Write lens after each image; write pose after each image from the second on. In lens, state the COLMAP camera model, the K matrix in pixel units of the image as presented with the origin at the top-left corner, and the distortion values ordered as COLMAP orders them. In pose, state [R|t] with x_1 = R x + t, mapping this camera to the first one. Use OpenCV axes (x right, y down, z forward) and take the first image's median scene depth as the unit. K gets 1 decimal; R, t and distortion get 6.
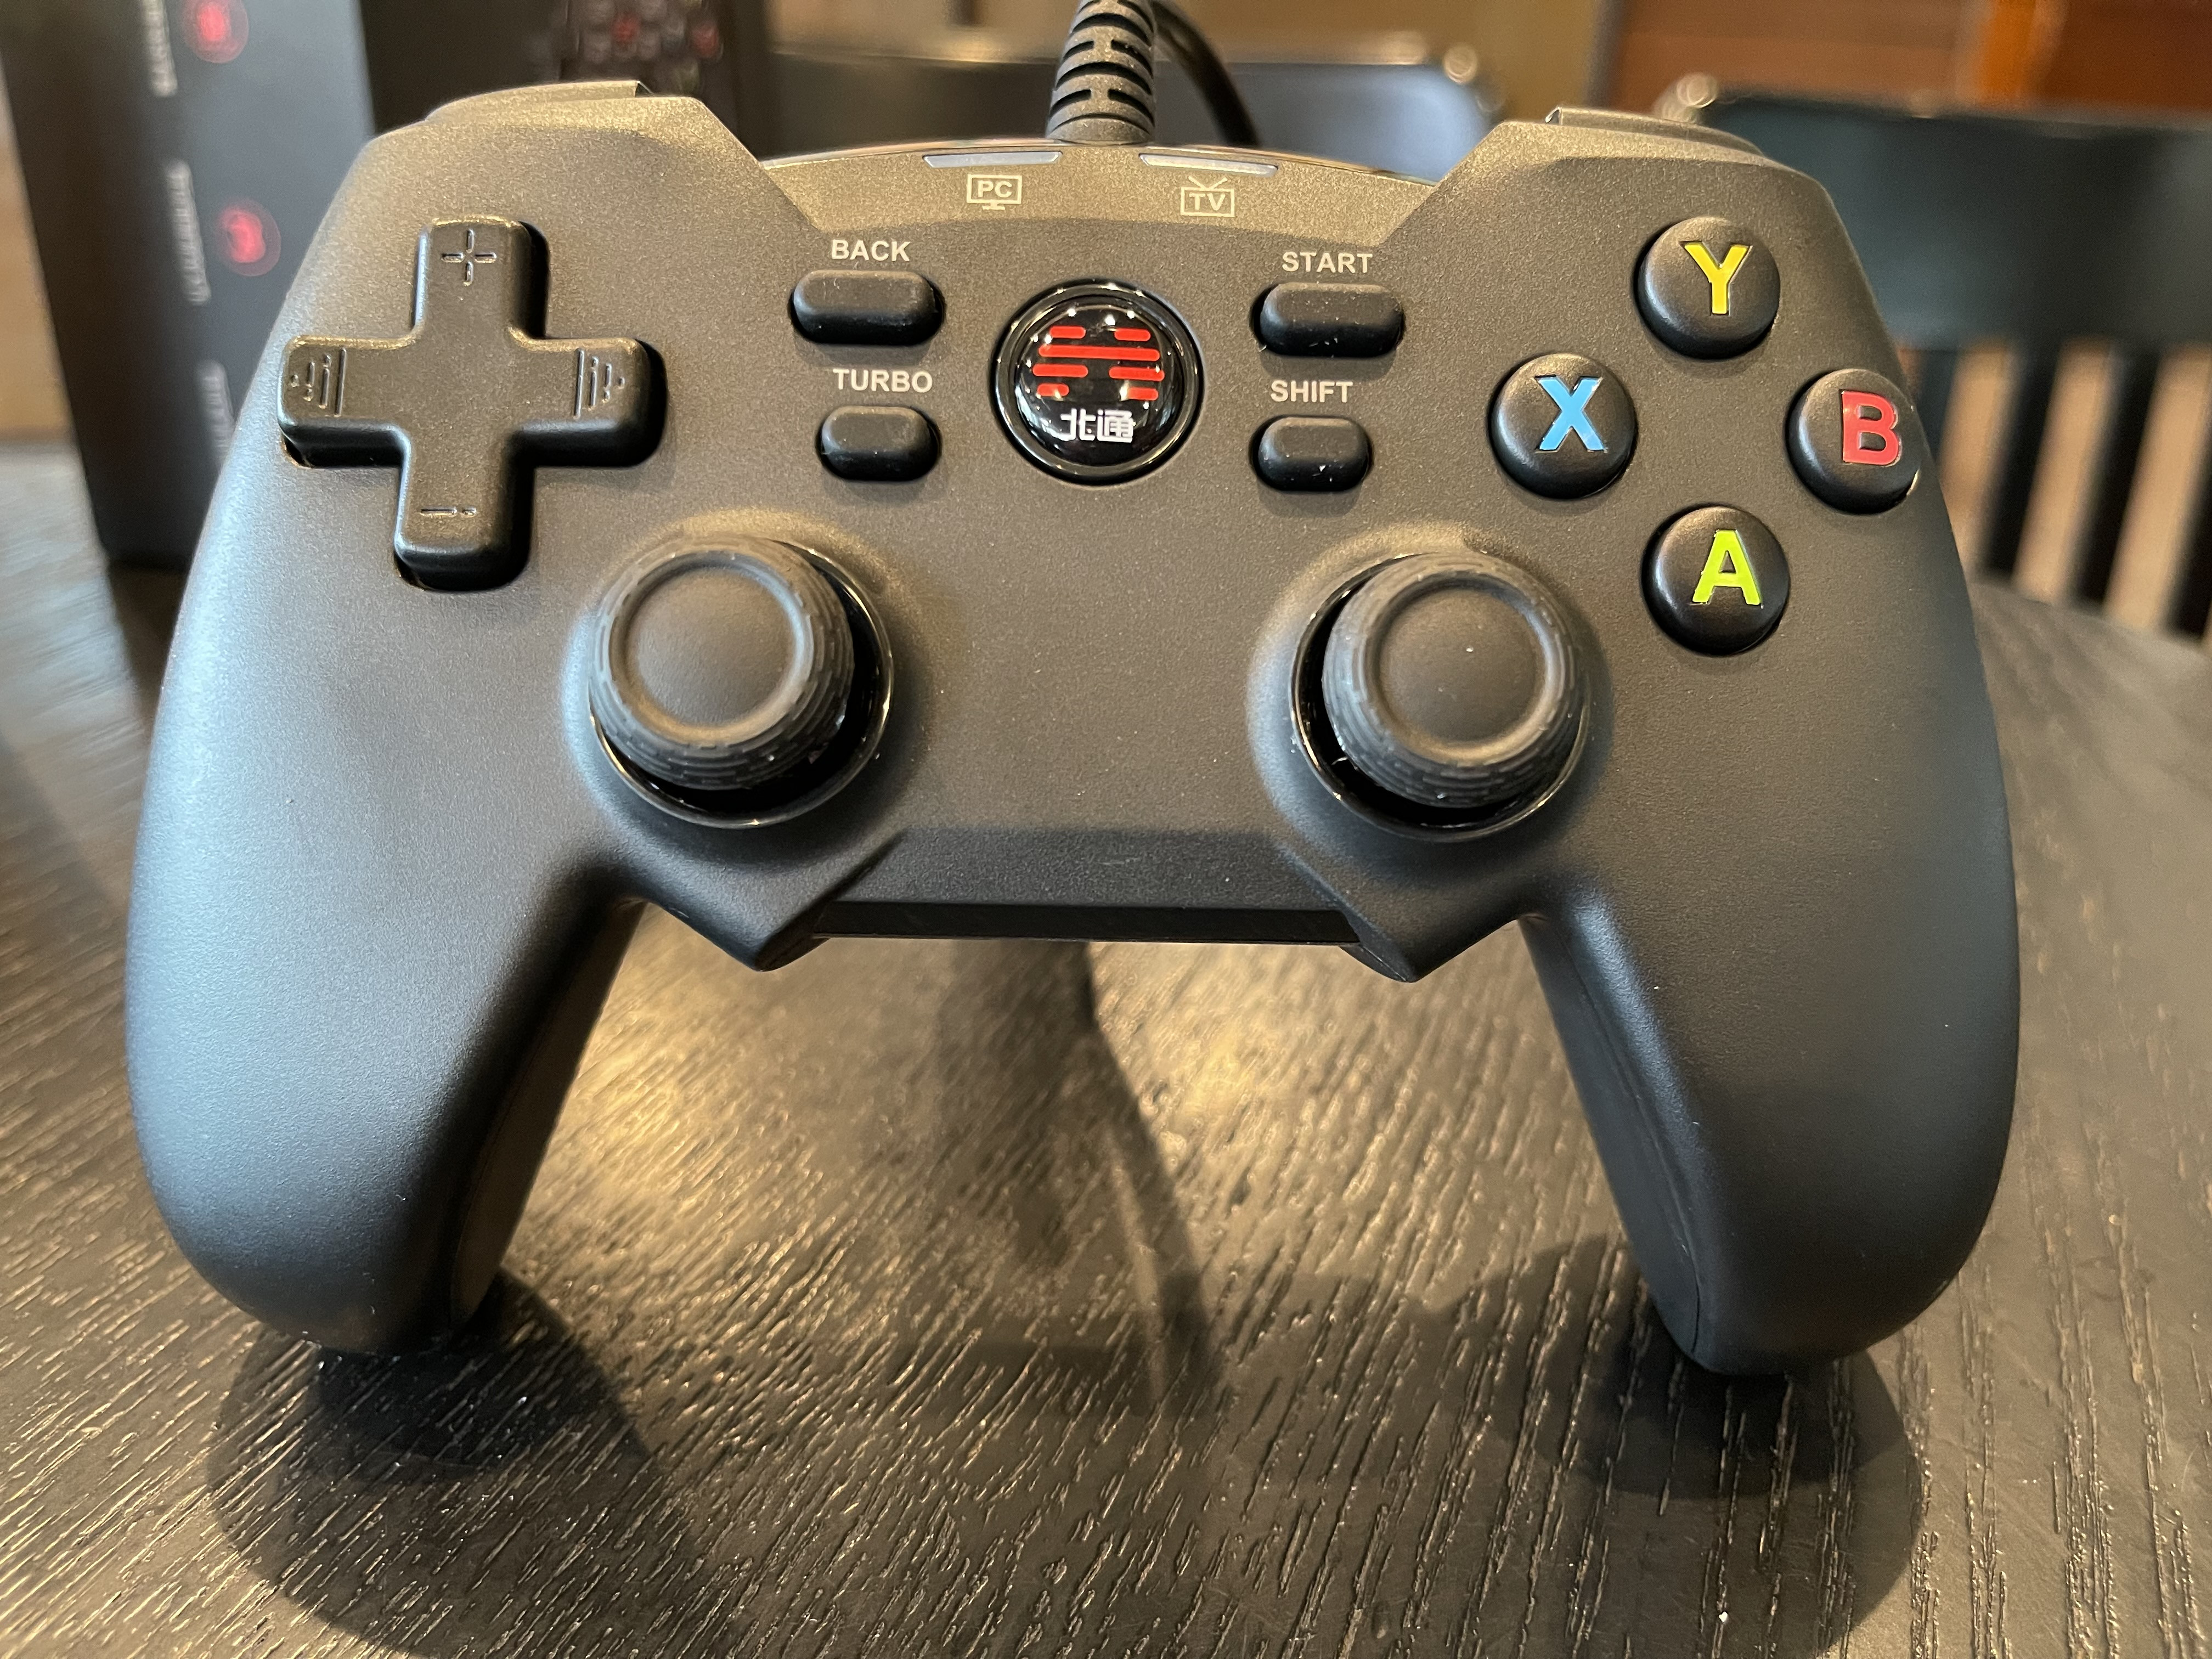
lens RADIAL K [[1662.7, 0, 1122.1], [0, 1662.7, 841.4], [0, 0, 1]] dist [0.028949, -0.058892]
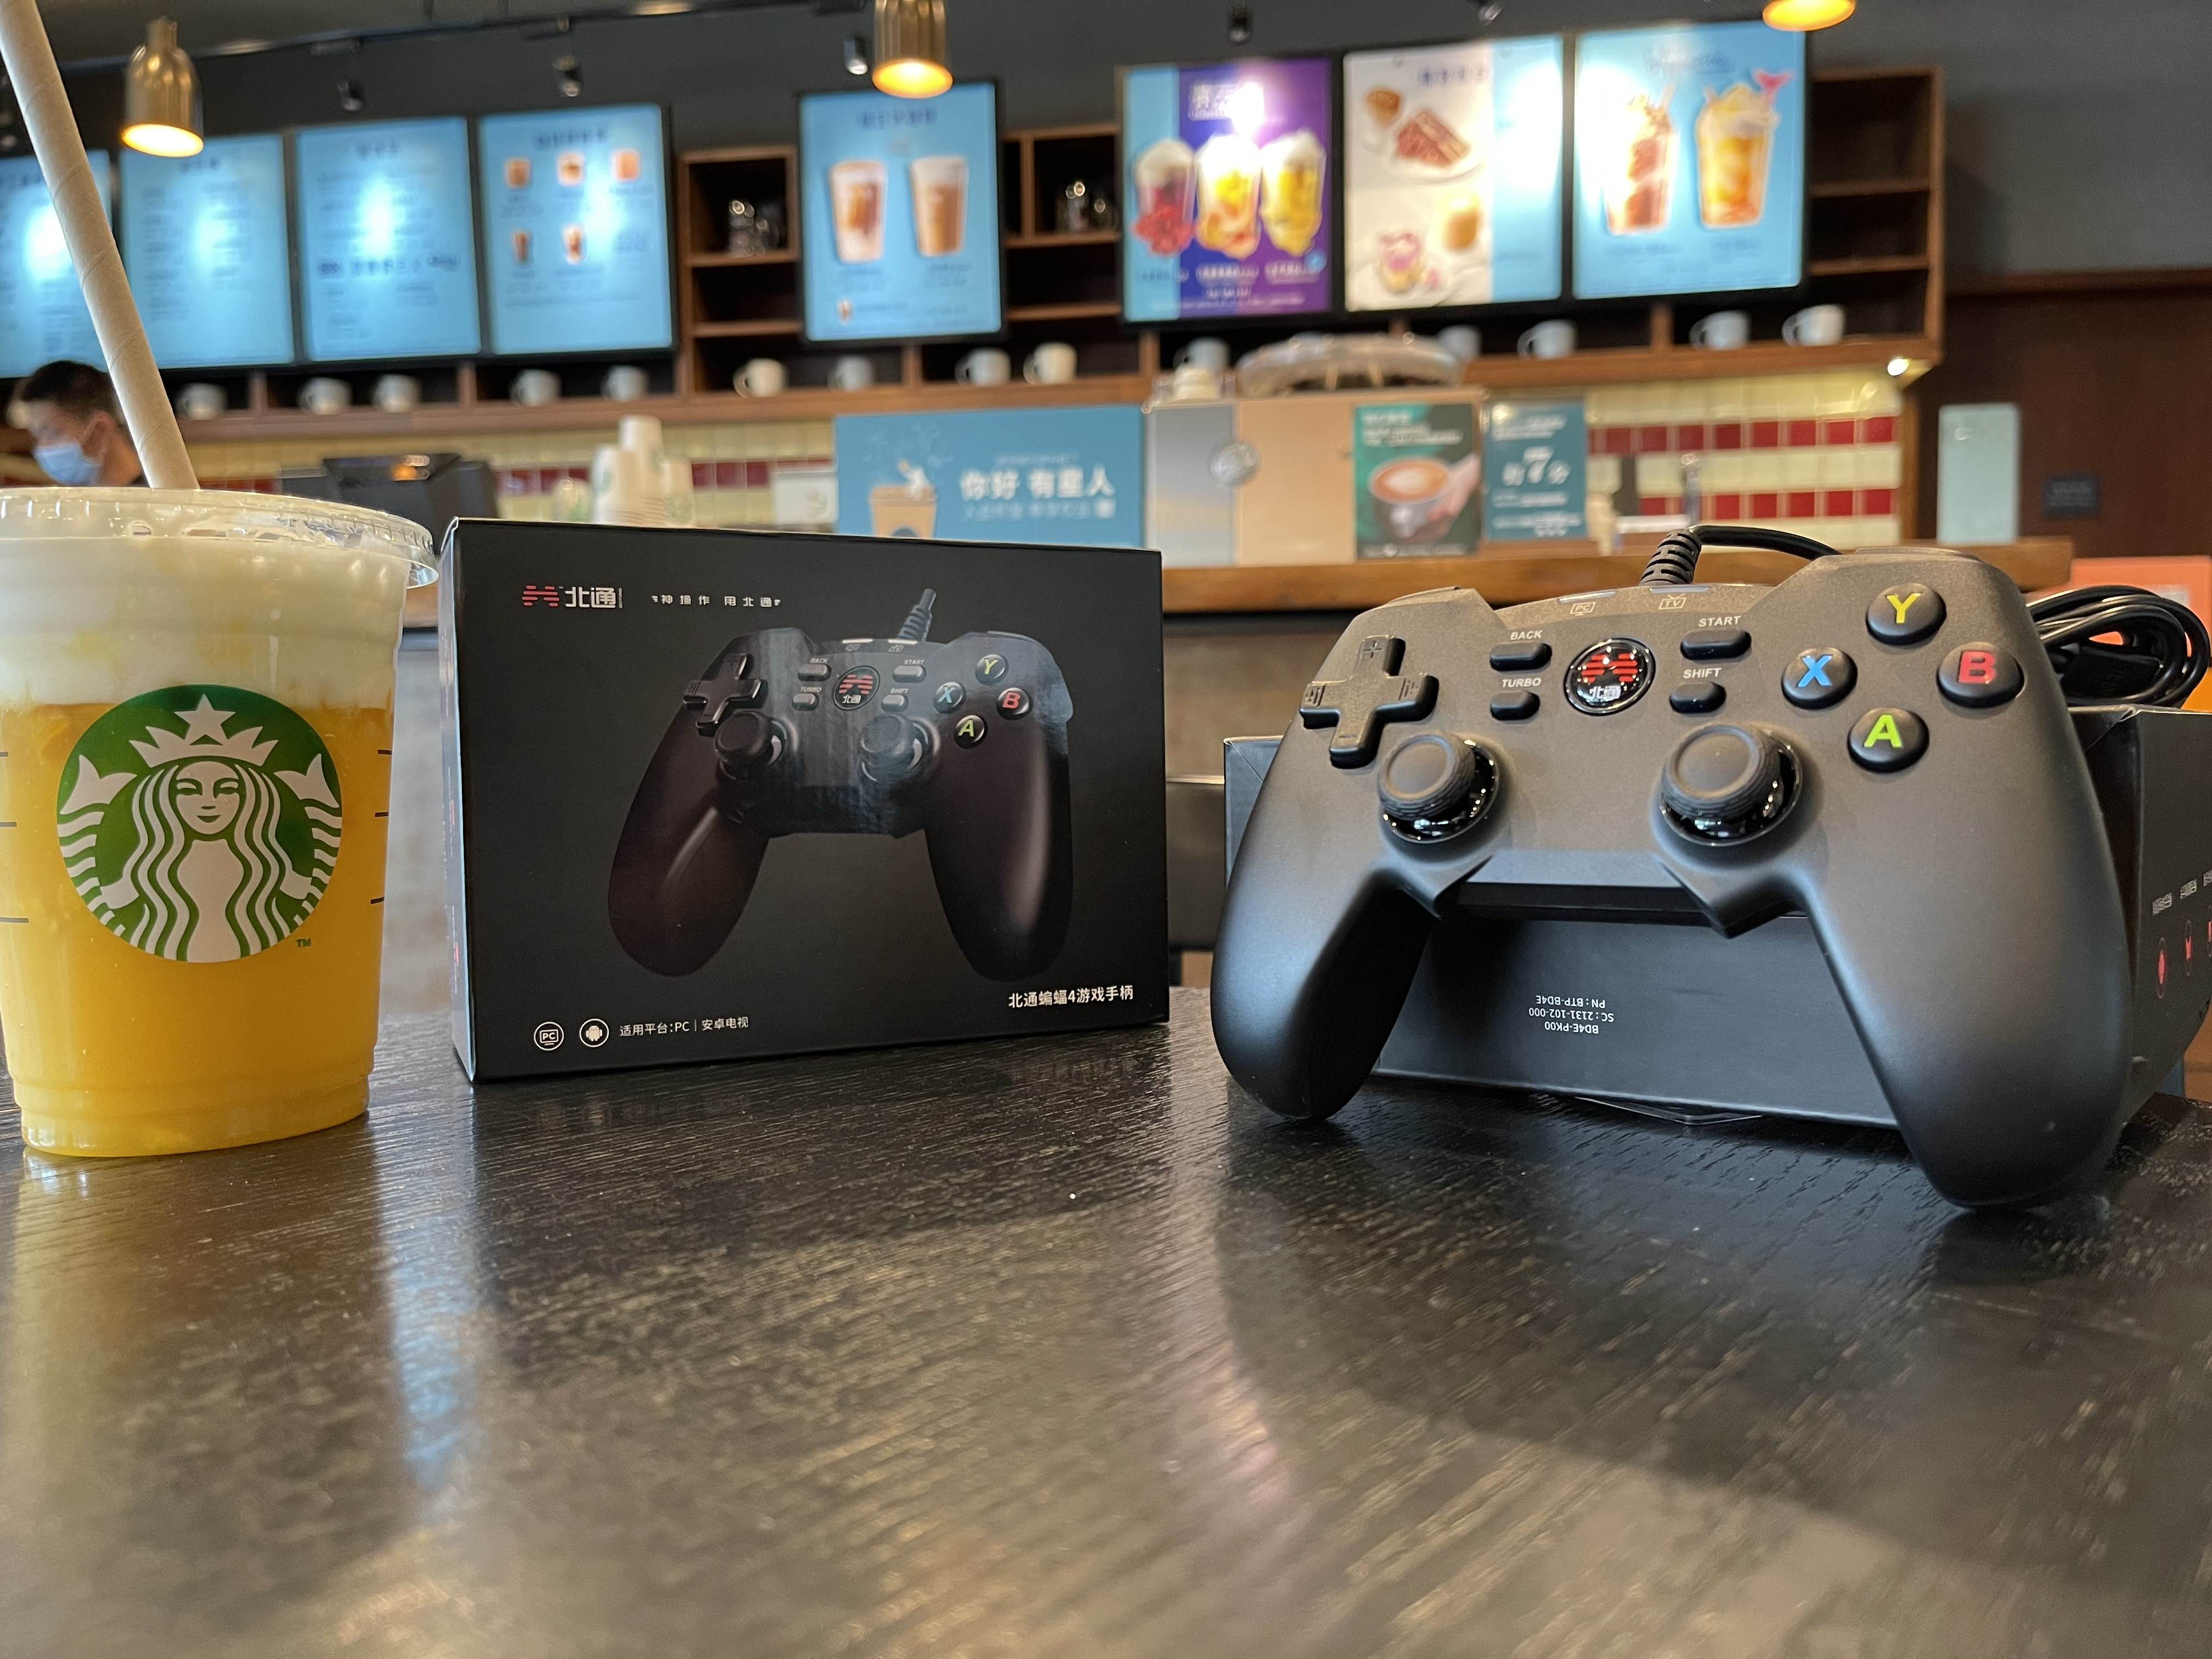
lens RADIAL K [[1662.7, 0, 1121.7], [0, 1662.7, 852.1], [0, 0, 1]] dist [0.028949, -0.058892]
pose [[0.785675, -0.013314, -0.618496, 0.882674], [-0.205541, 0.937356, -0.281278, 0.743604], [0.583495, 0.348120, 0.733721, -1.008272]]
